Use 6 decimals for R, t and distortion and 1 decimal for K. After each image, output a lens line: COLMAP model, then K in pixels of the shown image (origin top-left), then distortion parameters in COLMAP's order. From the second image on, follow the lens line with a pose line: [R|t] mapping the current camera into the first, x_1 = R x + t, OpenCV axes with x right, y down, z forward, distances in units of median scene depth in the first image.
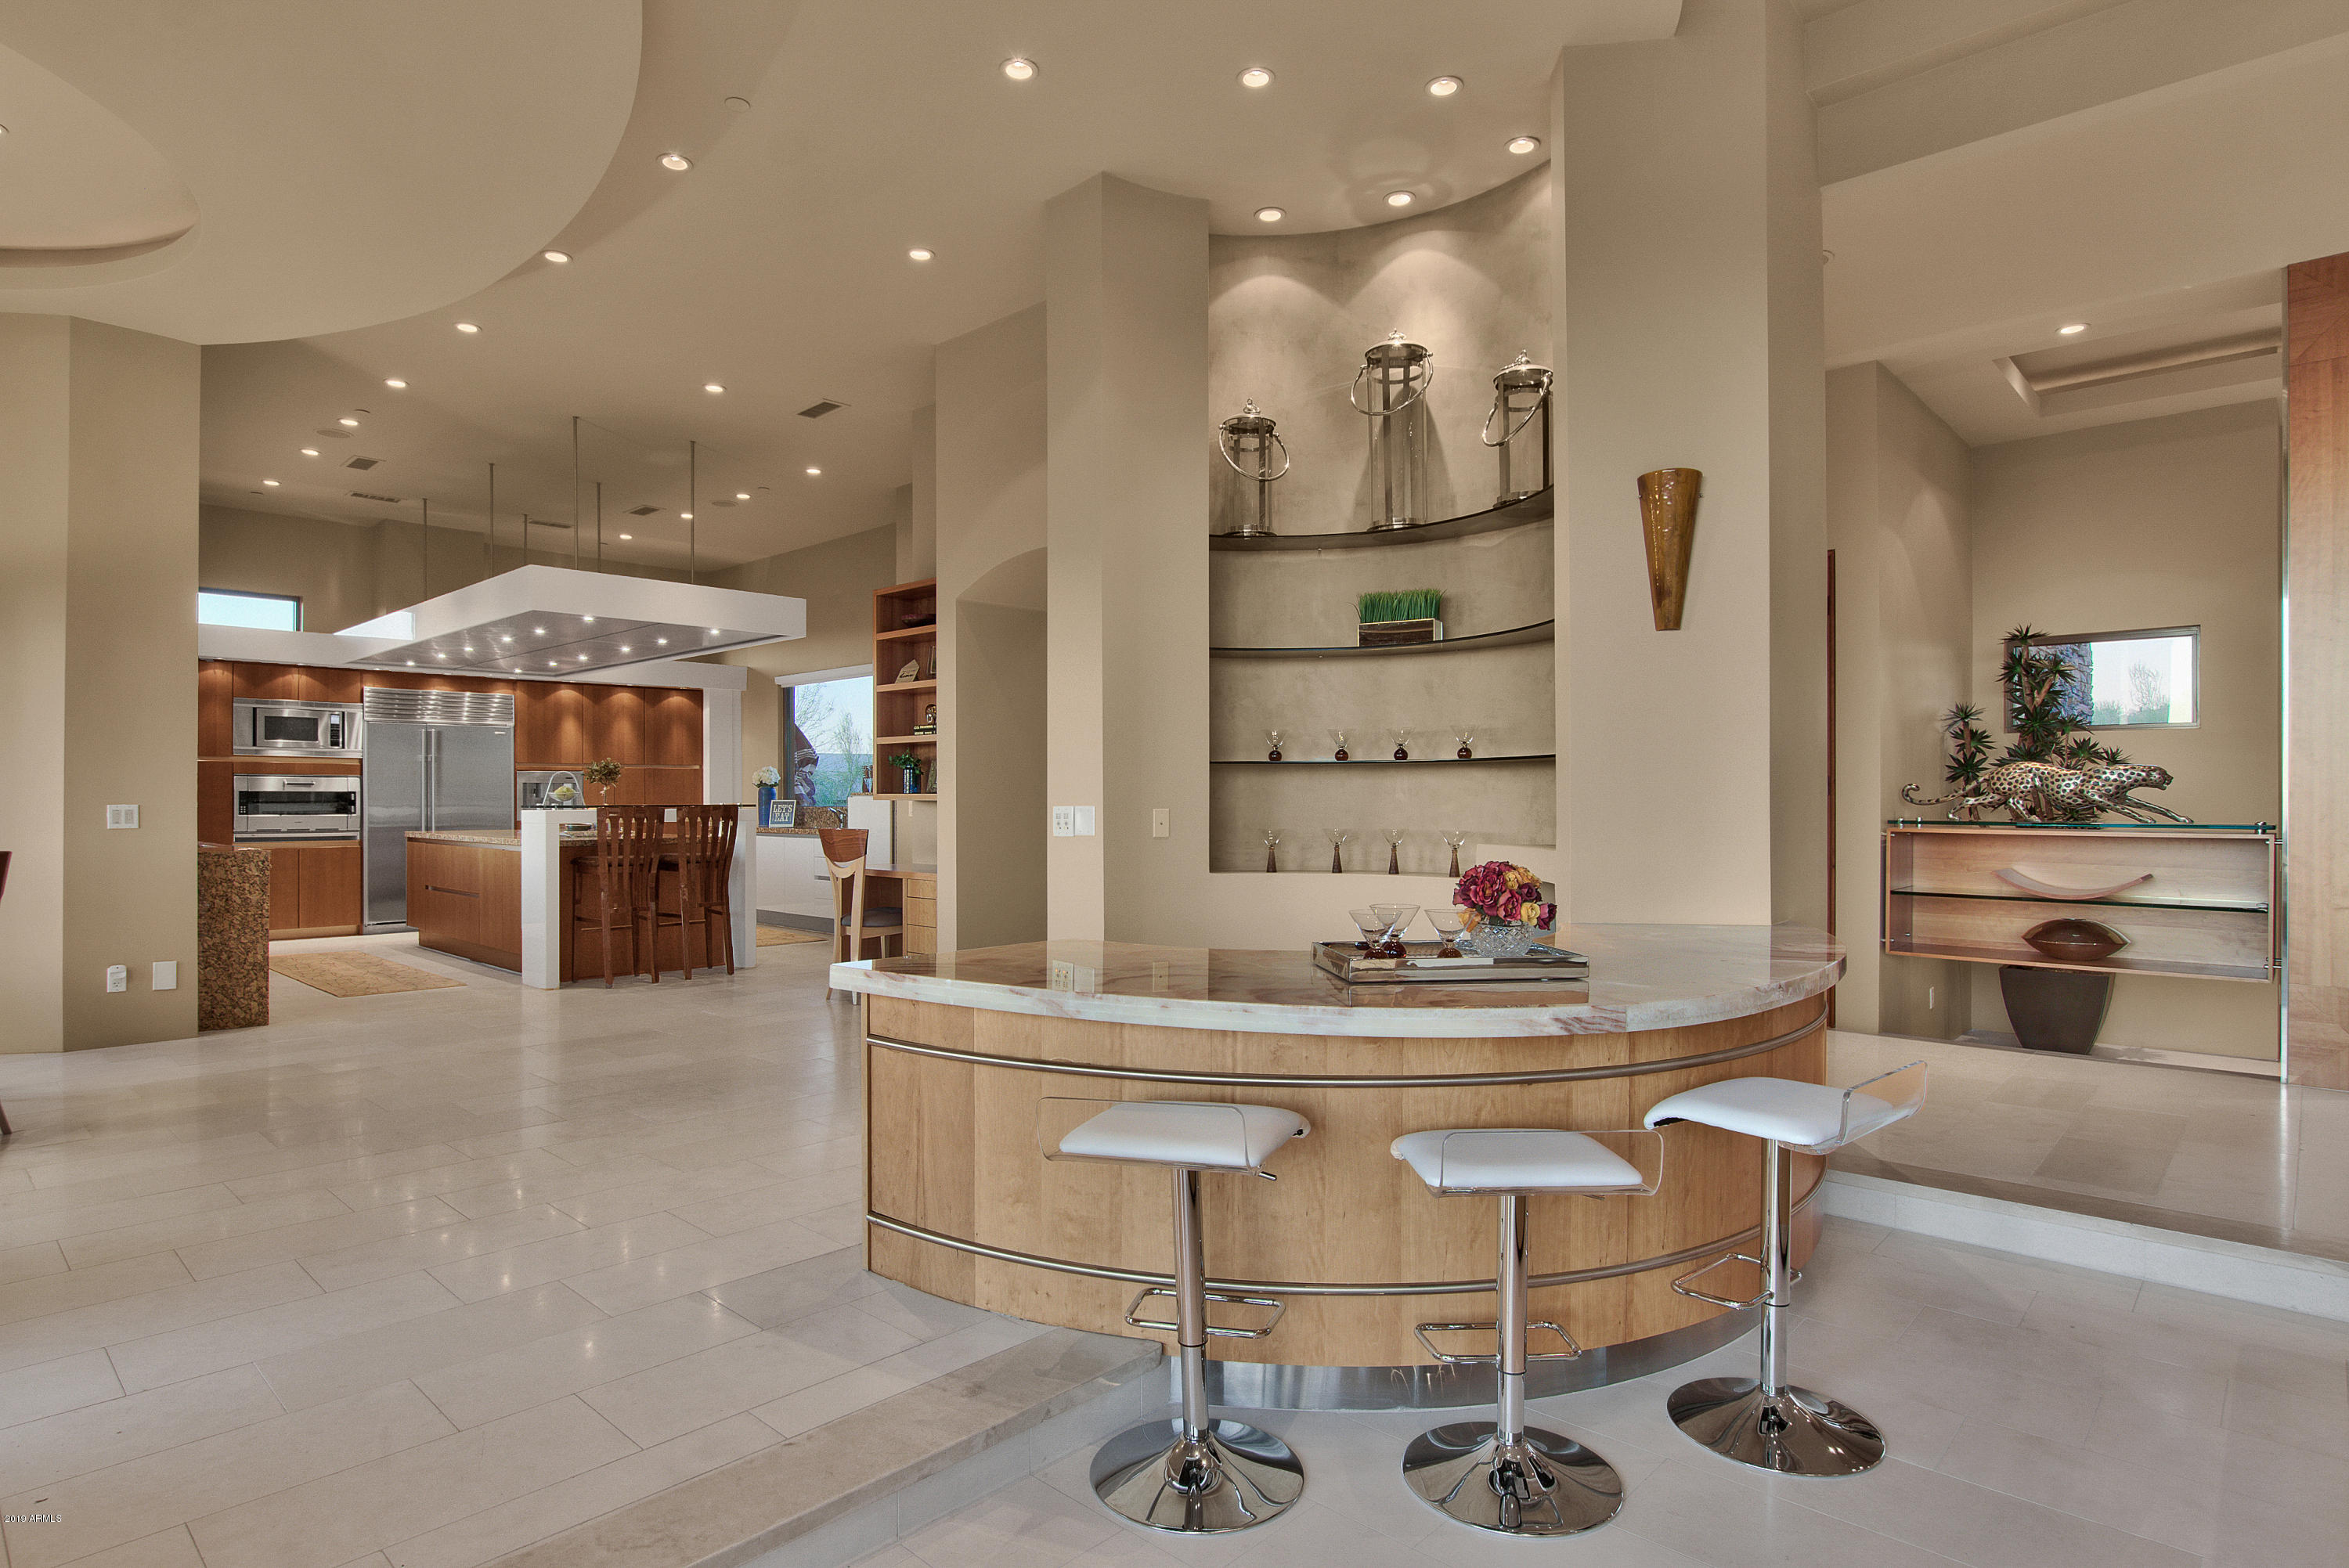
lens RADIAL K [[1252.1, 0, 1165.1], [0, 1252.1, 800.9], [0, 0, 1]] dist [-0.022444, 0.000765]
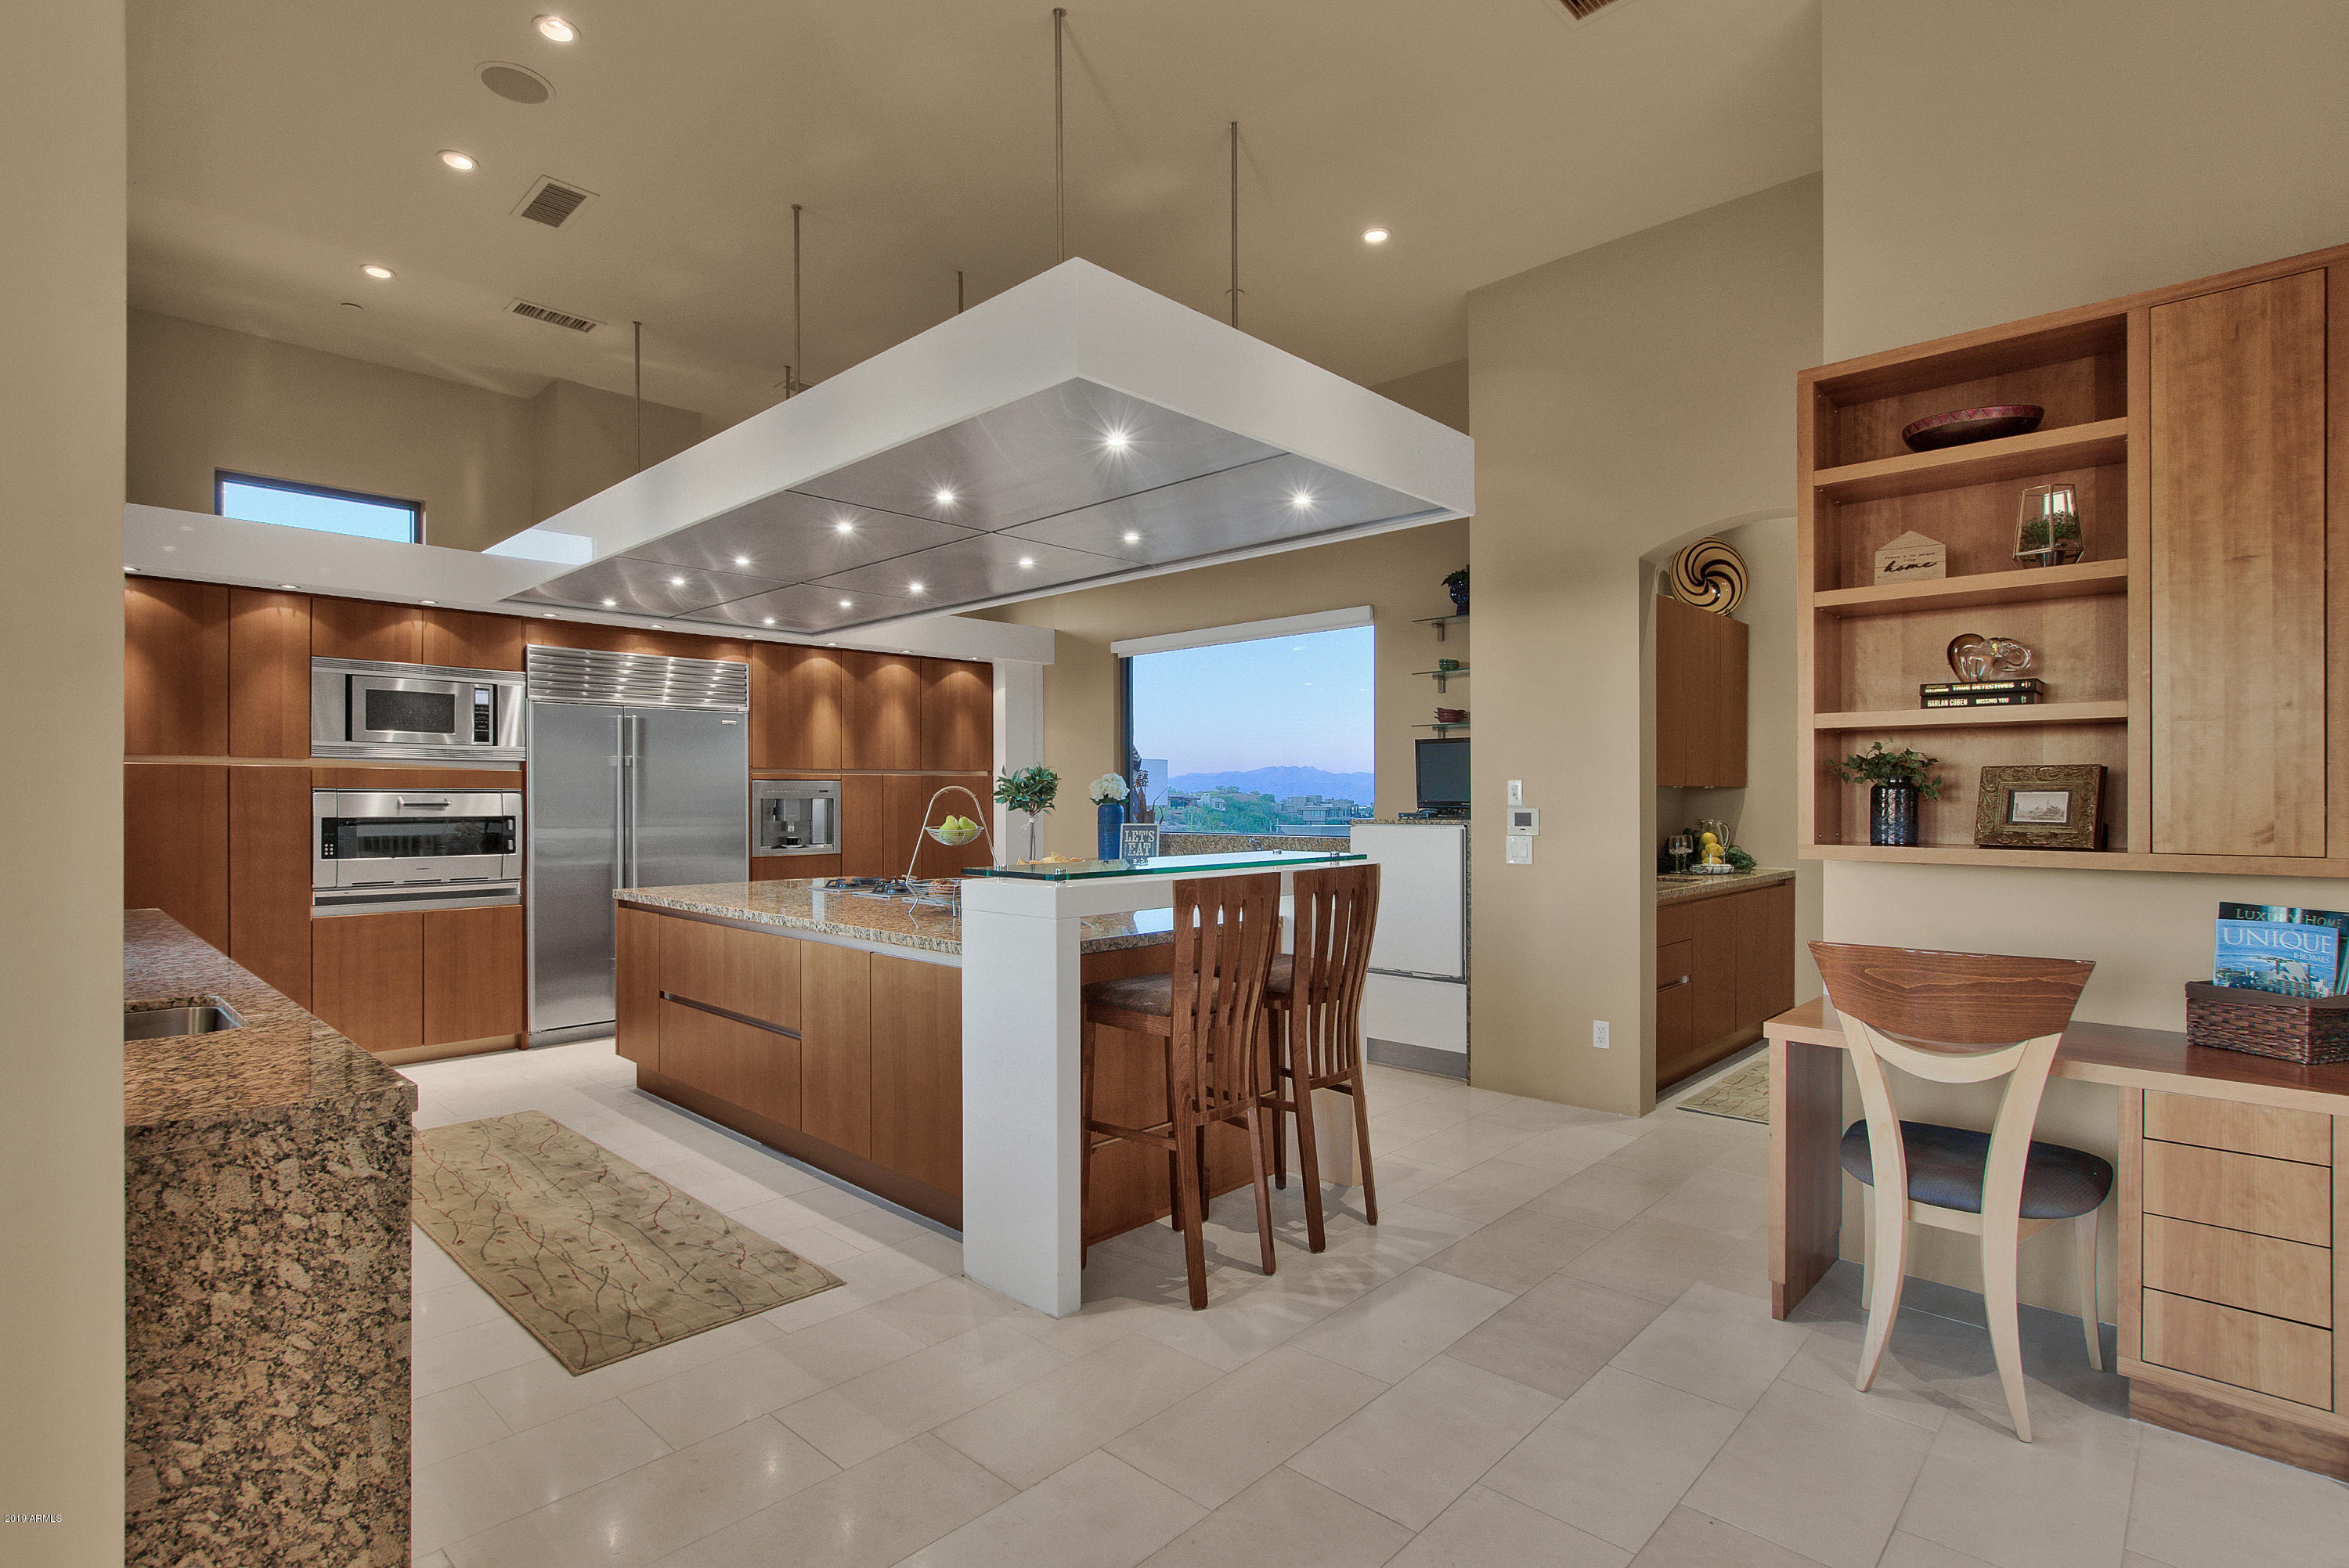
lens RADIAL K [[1151.2, 0, 1156.3], [0, 1151.2, 800.2], [0, 0, 1]] dist [-0.009192, 0.000778]
pose [[0.999985, -0.005320, -0.000863, -0.337412], [0.005316, 0.999974, -0.004939, -0.010889], [0.000889, 0.004934, 0.999987, 0.437493]]
